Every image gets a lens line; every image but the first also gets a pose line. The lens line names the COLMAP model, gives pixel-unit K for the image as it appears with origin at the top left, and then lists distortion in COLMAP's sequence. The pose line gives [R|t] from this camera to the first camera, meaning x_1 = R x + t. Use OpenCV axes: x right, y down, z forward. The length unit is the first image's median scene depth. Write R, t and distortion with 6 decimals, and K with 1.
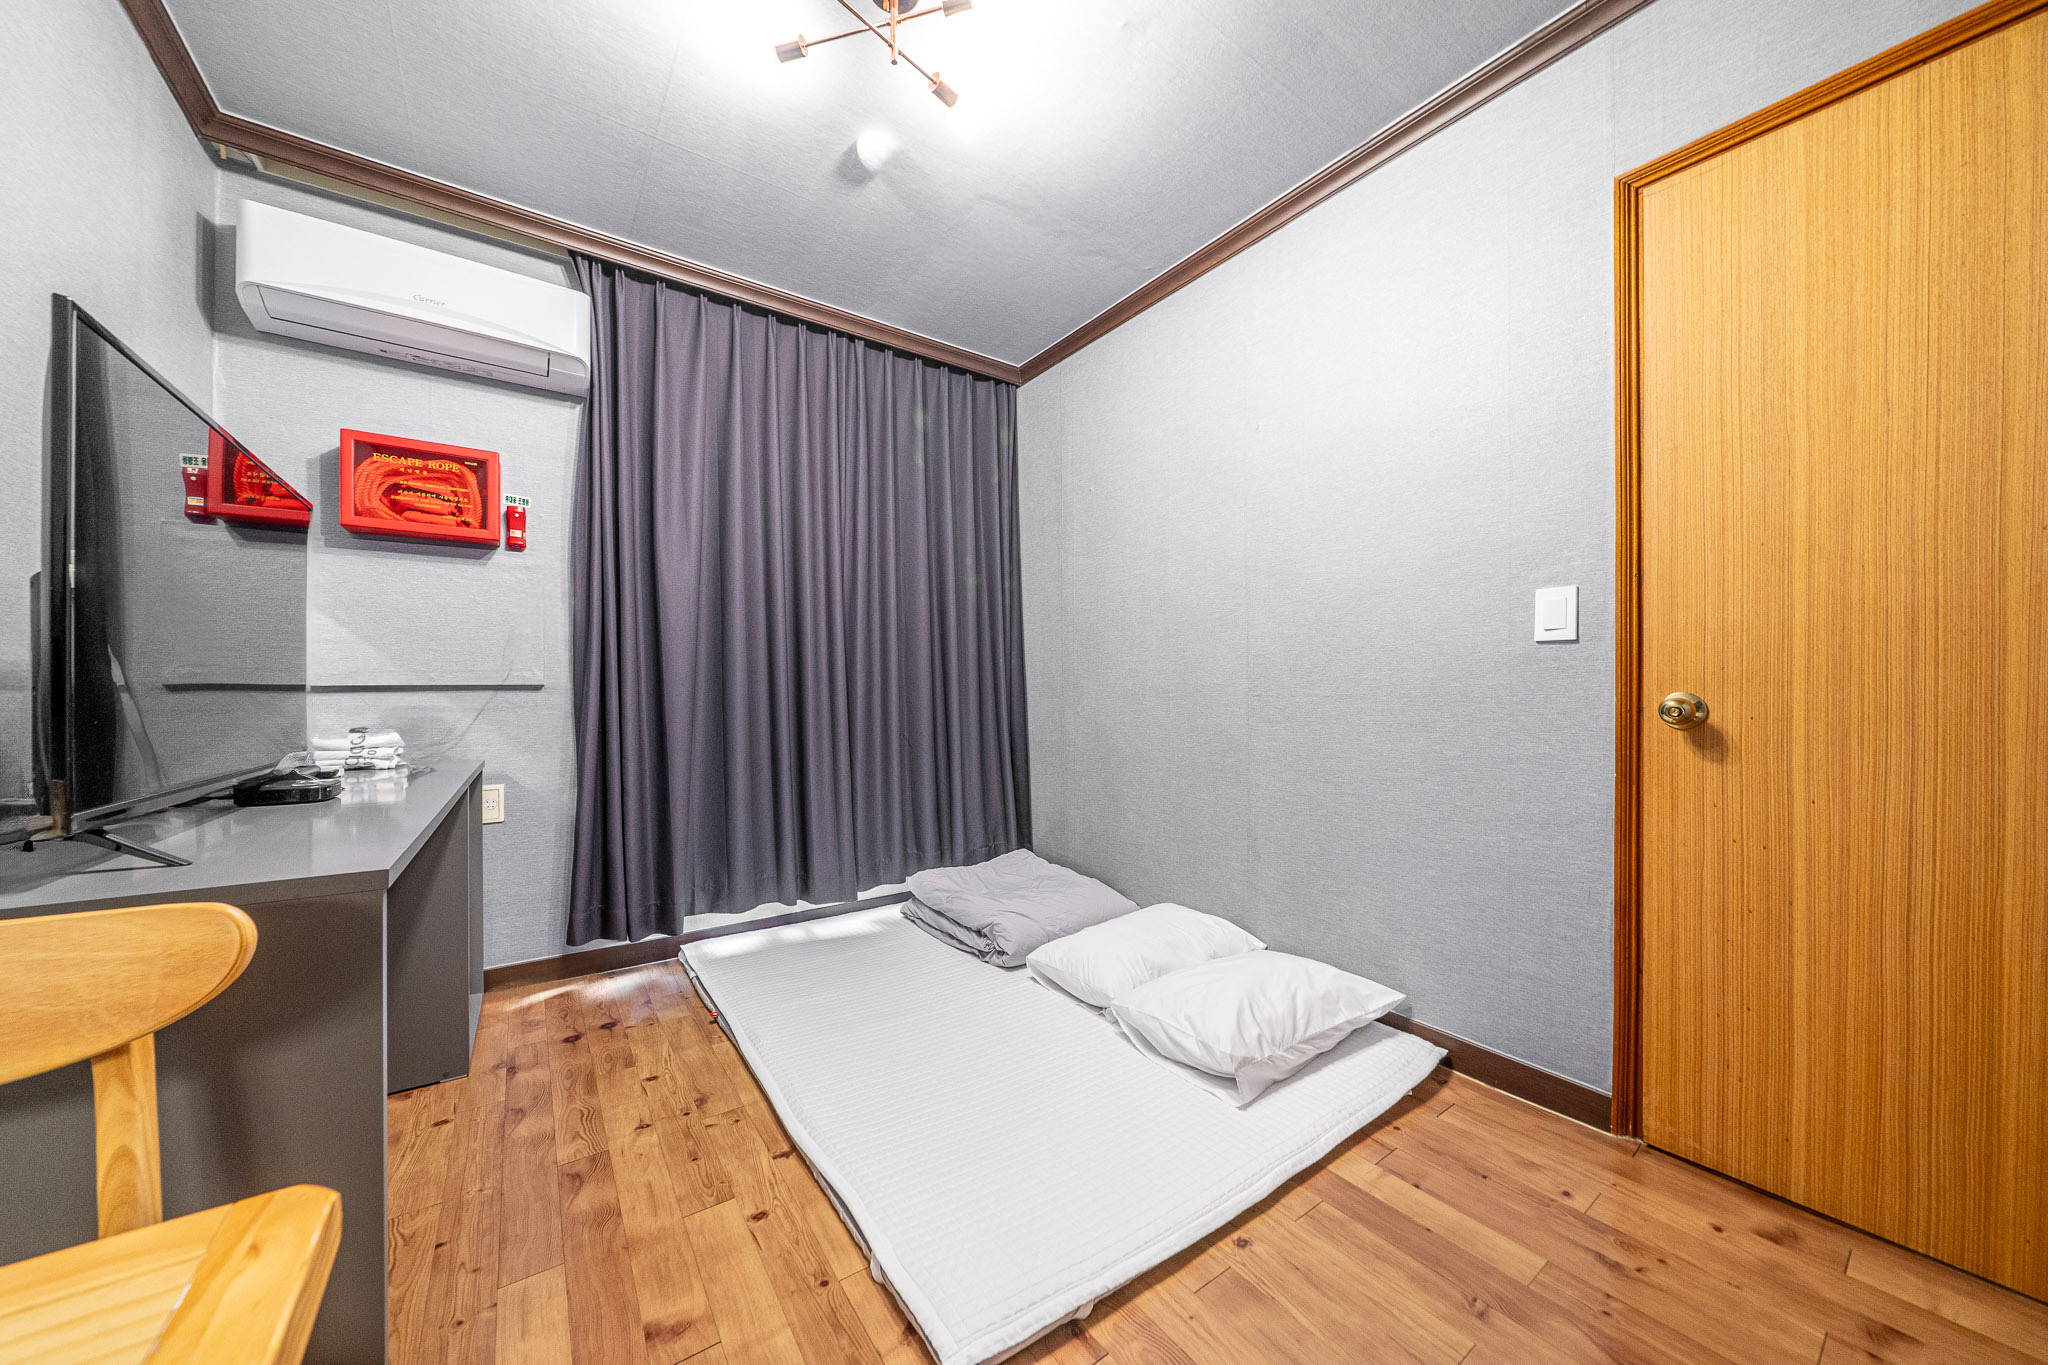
lens RADIAL K [[686.3, 0, 1038.5], [0, 686.3, 687.1], [0, 0, 1]] dist [-0.002183, -0.000226]
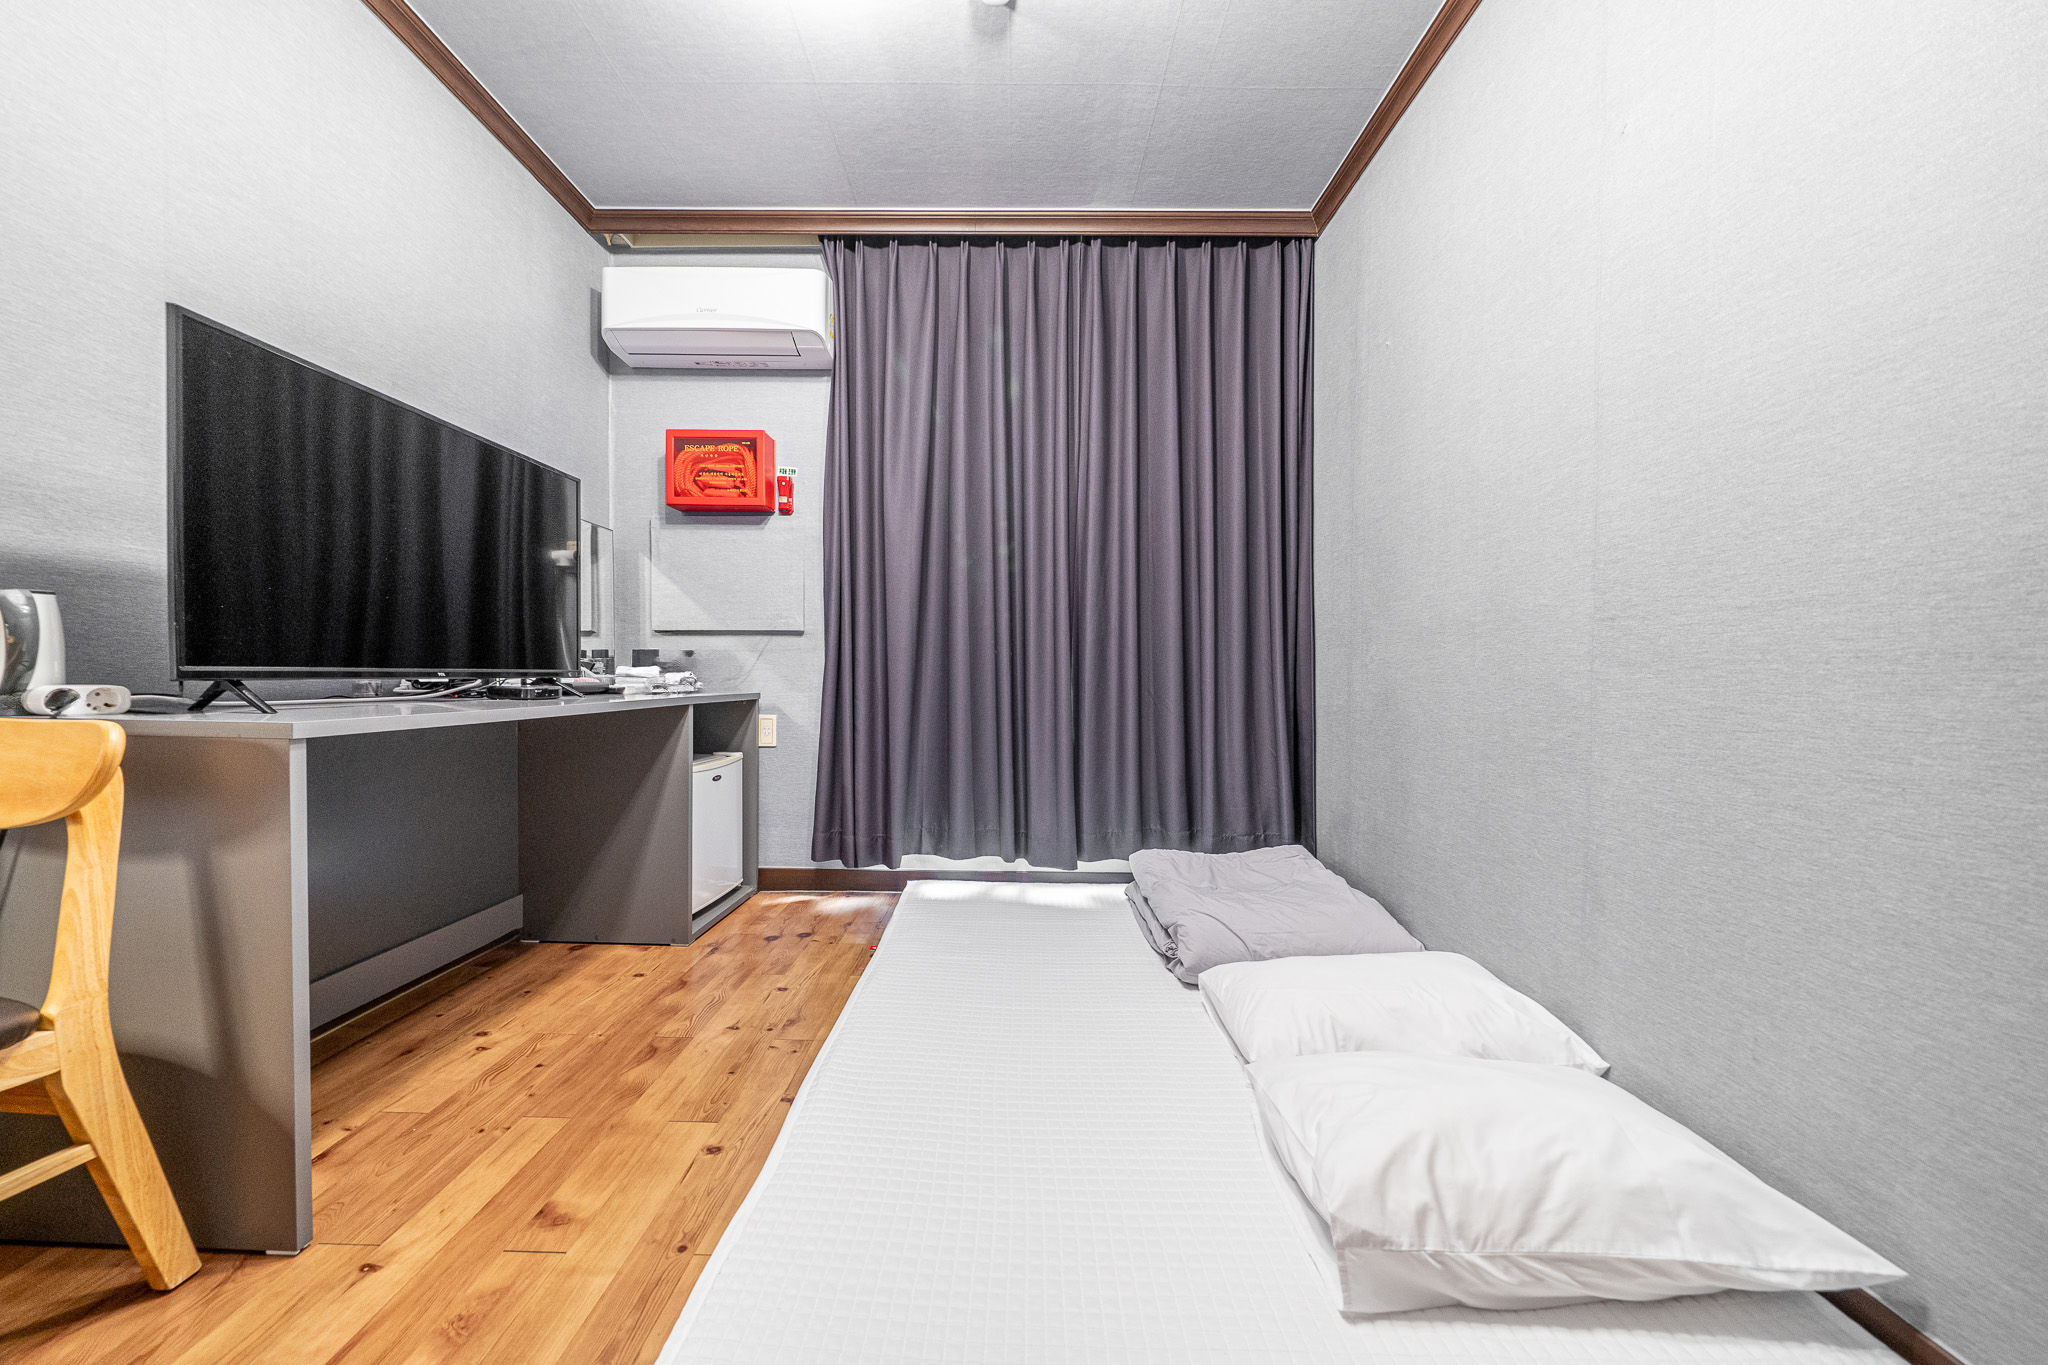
lens RADIAL K [[713.0, 0, 1029.4], [0, 713.0, 686.5], [0, 0, 1]] dist [-0.001645, -0.000207]
pose [[0.810212, 0.021273, -0.585751, 0.295101], [-0.007116, 0.999624, 0.026462, 0.058894], [0.586094, -0.017272, 0.810059, 0.270996]]
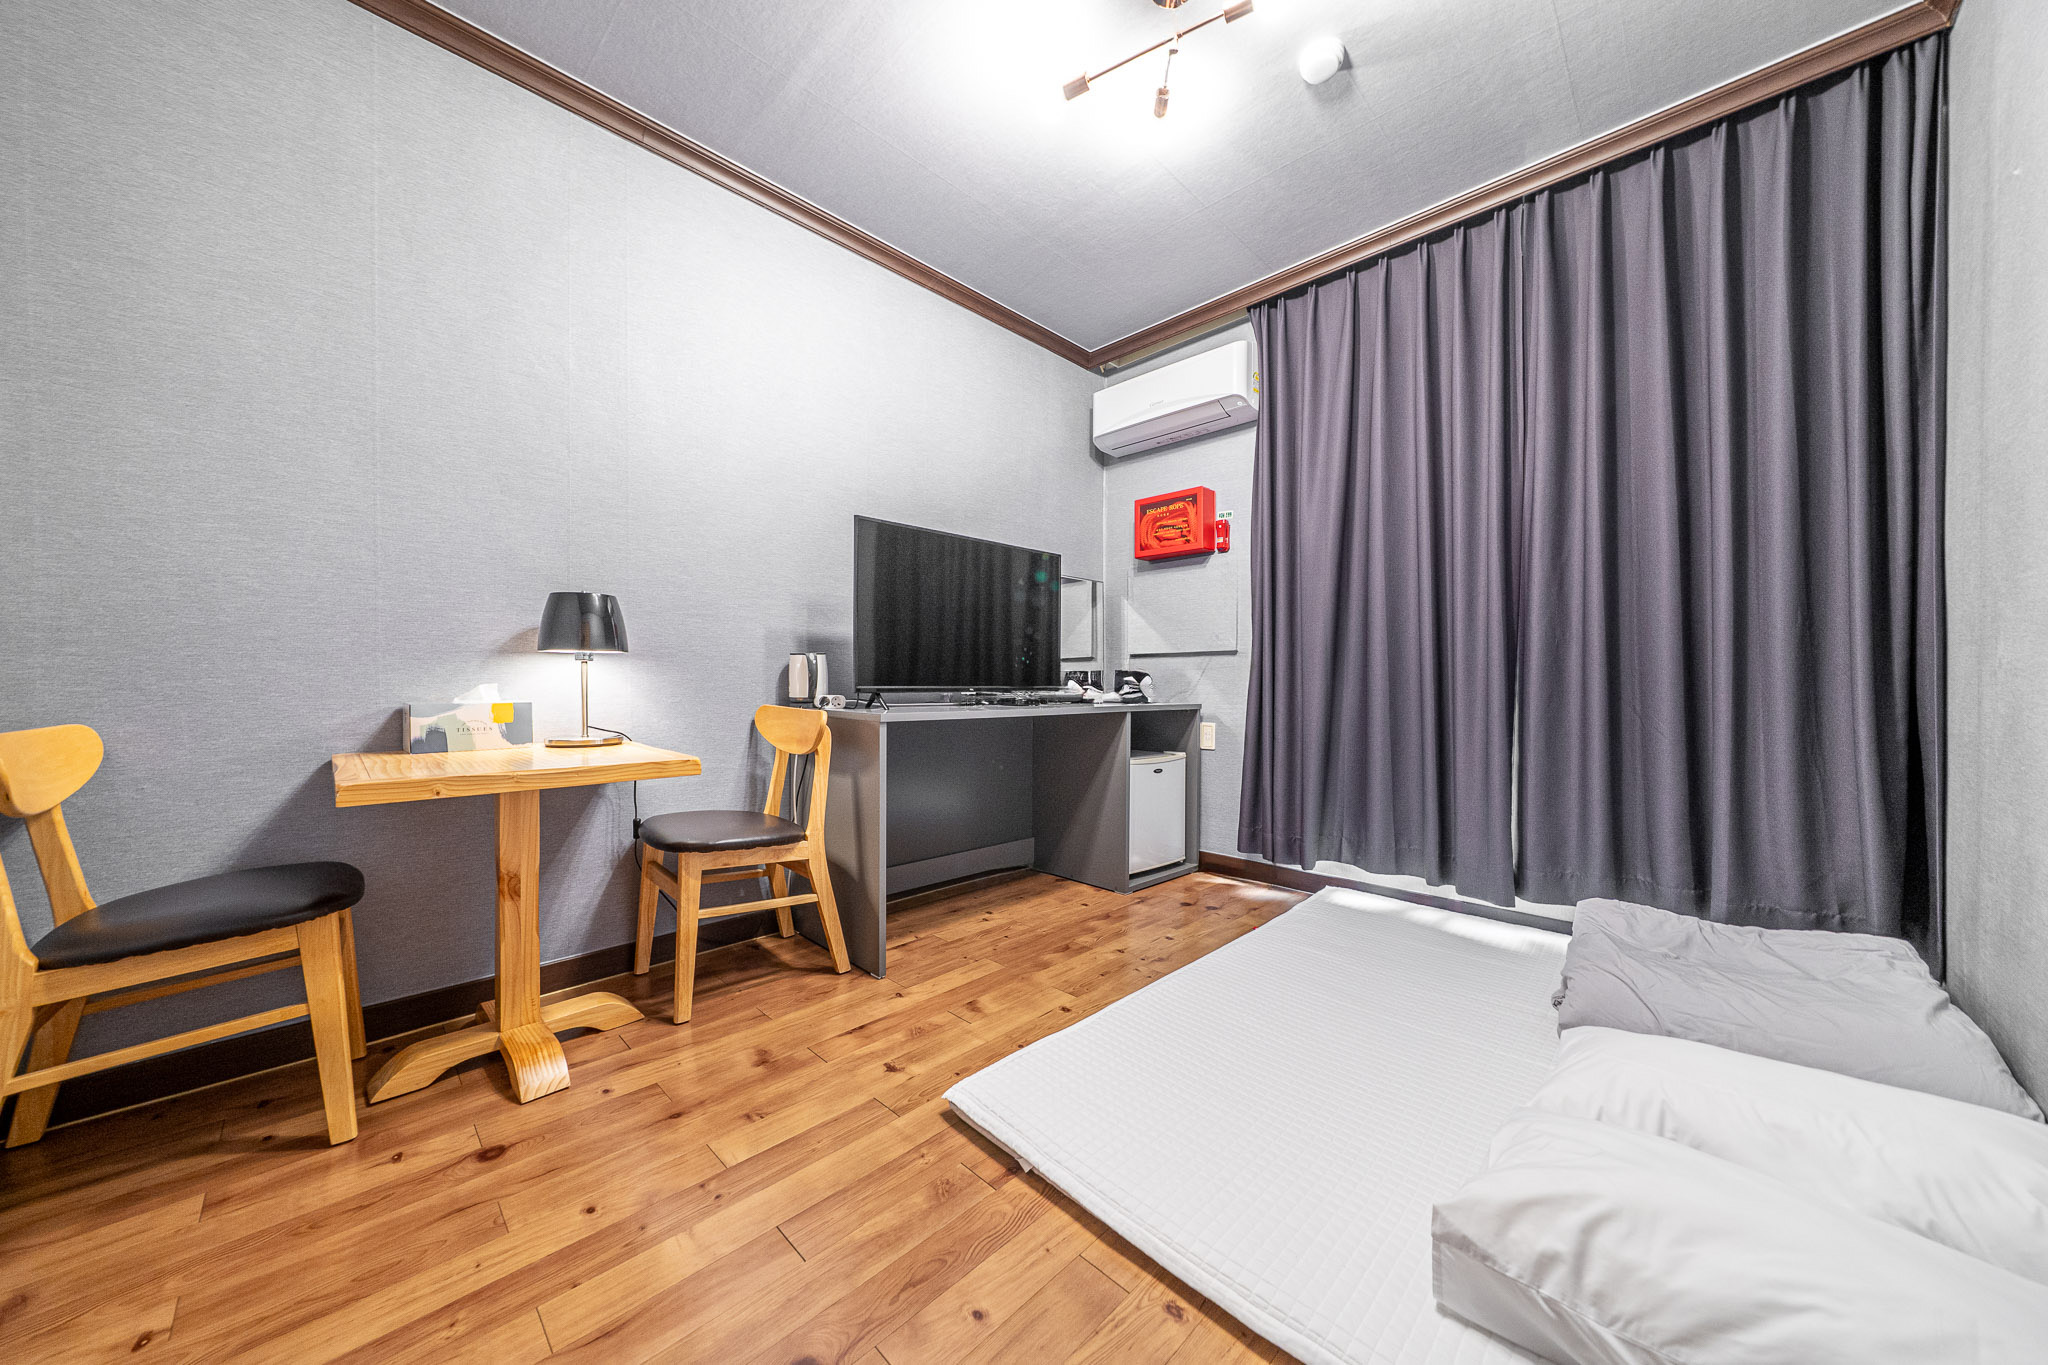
lens RADIAL K [[713.0, 0, 1029.4], [0, 713.0, 686.5], [0, 0, 1]] dist [-0.001645, -0.000207]
pose [[0.171667, 0.007516, -0.985126, 0.588577], [0.004836, 0.999952, 0.008472, 0.055301], [0.985143, -0.006218, 0.171623, 0.393056]]
